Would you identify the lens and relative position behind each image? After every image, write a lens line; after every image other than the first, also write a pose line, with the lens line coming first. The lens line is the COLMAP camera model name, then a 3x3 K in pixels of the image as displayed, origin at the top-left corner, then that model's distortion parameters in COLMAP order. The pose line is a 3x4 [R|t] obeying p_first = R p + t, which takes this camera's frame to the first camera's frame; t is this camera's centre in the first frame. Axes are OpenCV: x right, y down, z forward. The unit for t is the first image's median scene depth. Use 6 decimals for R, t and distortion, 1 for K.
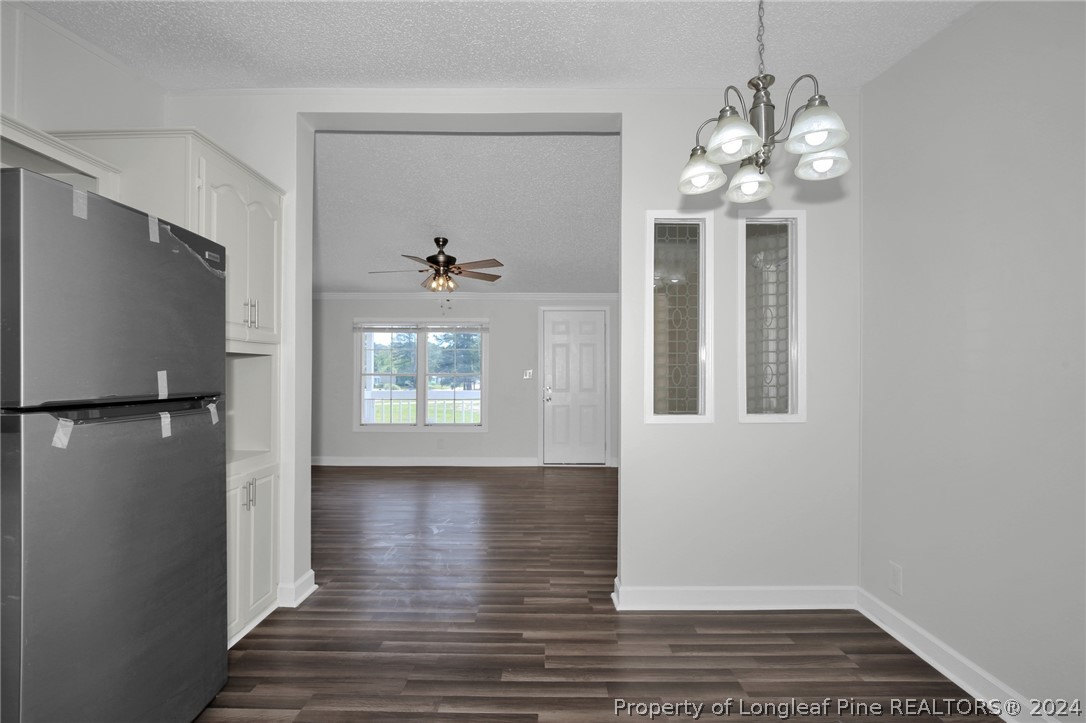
lens RADIAL K [[516.3, 0, 543.0], [0, 516.3, 361.5], [0, 0, 1]] dist [-0.036813, 0.007836]
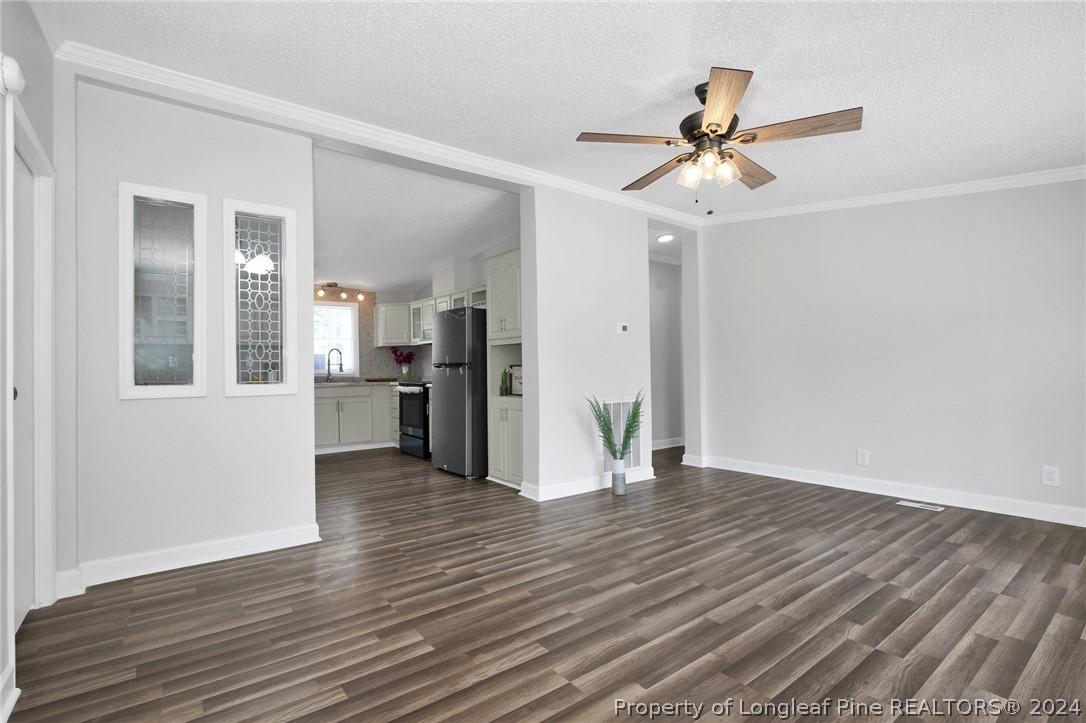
lens RADIAL K [[516.3, 0, 543.0], [0, 516.3, 361.5], [0, 0, 1]] dist [-0.036813, 0.007836]
pose [[-0.797892, -0.003039, -0.602793, 0.282369], [0.021866, 0.999183, -0.033980, 0.066180], [0.602404, -0.040293, -0.797174, 1.464049]]
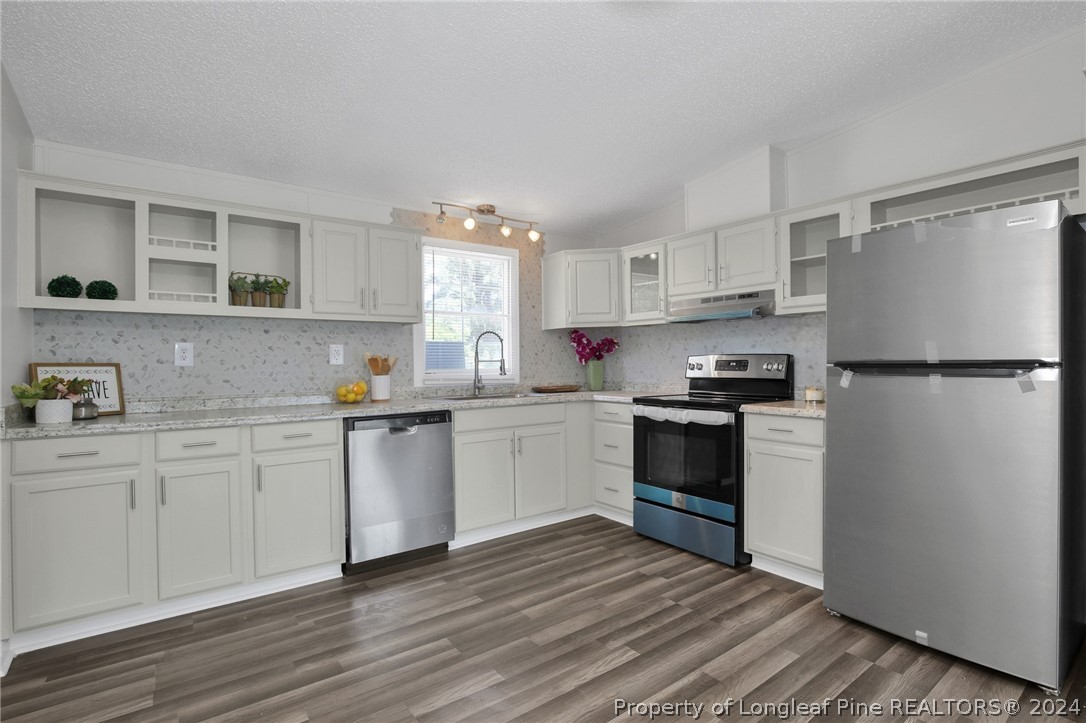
lens RADIAL K [[503.7, 0, 534.7], [0, 503.7, 361.1], [0, 0, 1]] dist [-0.032297, 0.000288]
pose [[-0.811749, 0.001397, -0.584005, 0.260268], [0.018741, 0.999544, -0.023658, 0.027442], [0.583705, -0.030149, -0.811406, 0.502810]]
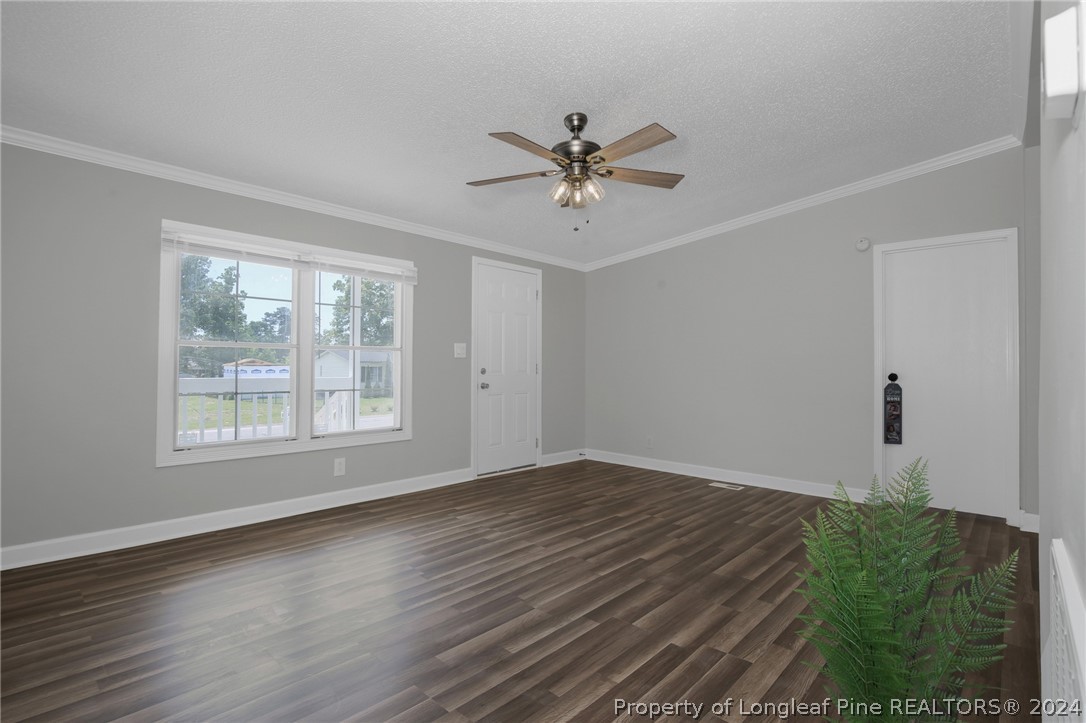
lens RADIAL K [[516.3, 0, 543.0], [0, 516.3, 361.5], [0, 0, 1]] dist [-0.036813, 0.007836]
pose [[0.686528, 0.008714, 0.727051, -0.734299], [-0.023382, 0.999676, 0.010097, 0.046240], [-0.726727, -0.023932, 0.686509, 0.689942]]
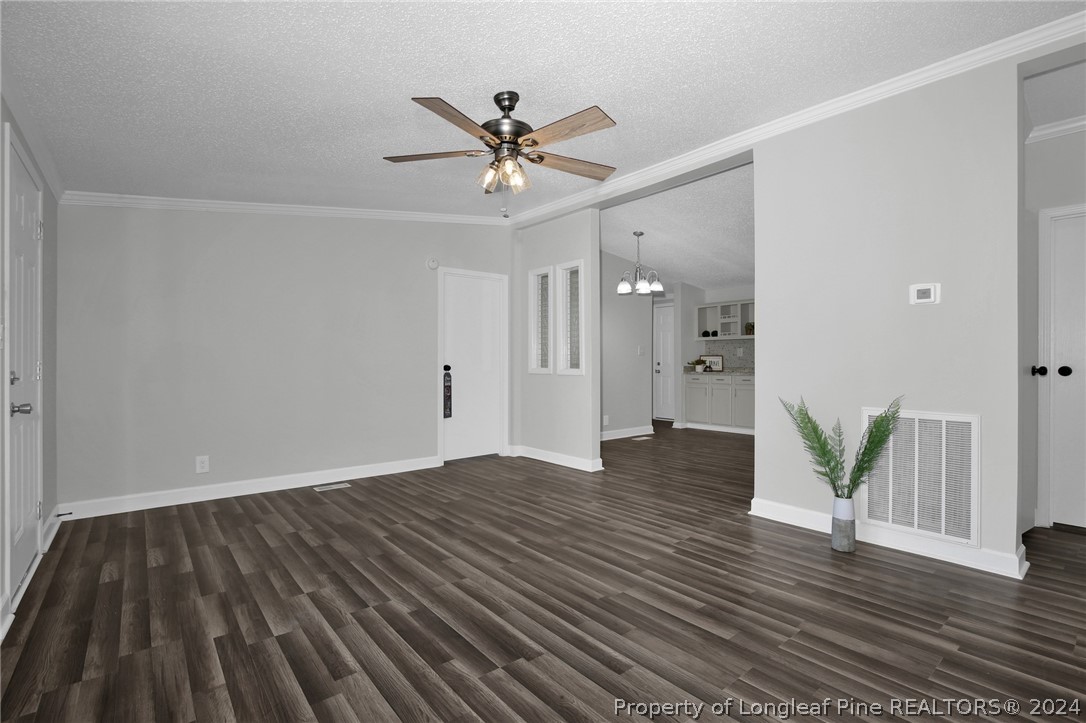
lens RADIAL K [[503.7, 0, 534.7], [0, 503.7, 361.1], [0, 0, 1]] dist [-0.032297, 0.000288]
pose [[-0.620352, -0.002045, 0.784321, -0.720987], [-0.017851, 0.999774, -0.011513, 0.062304], [-0.784120, -0.021143, -0.620249, 1.465459]]
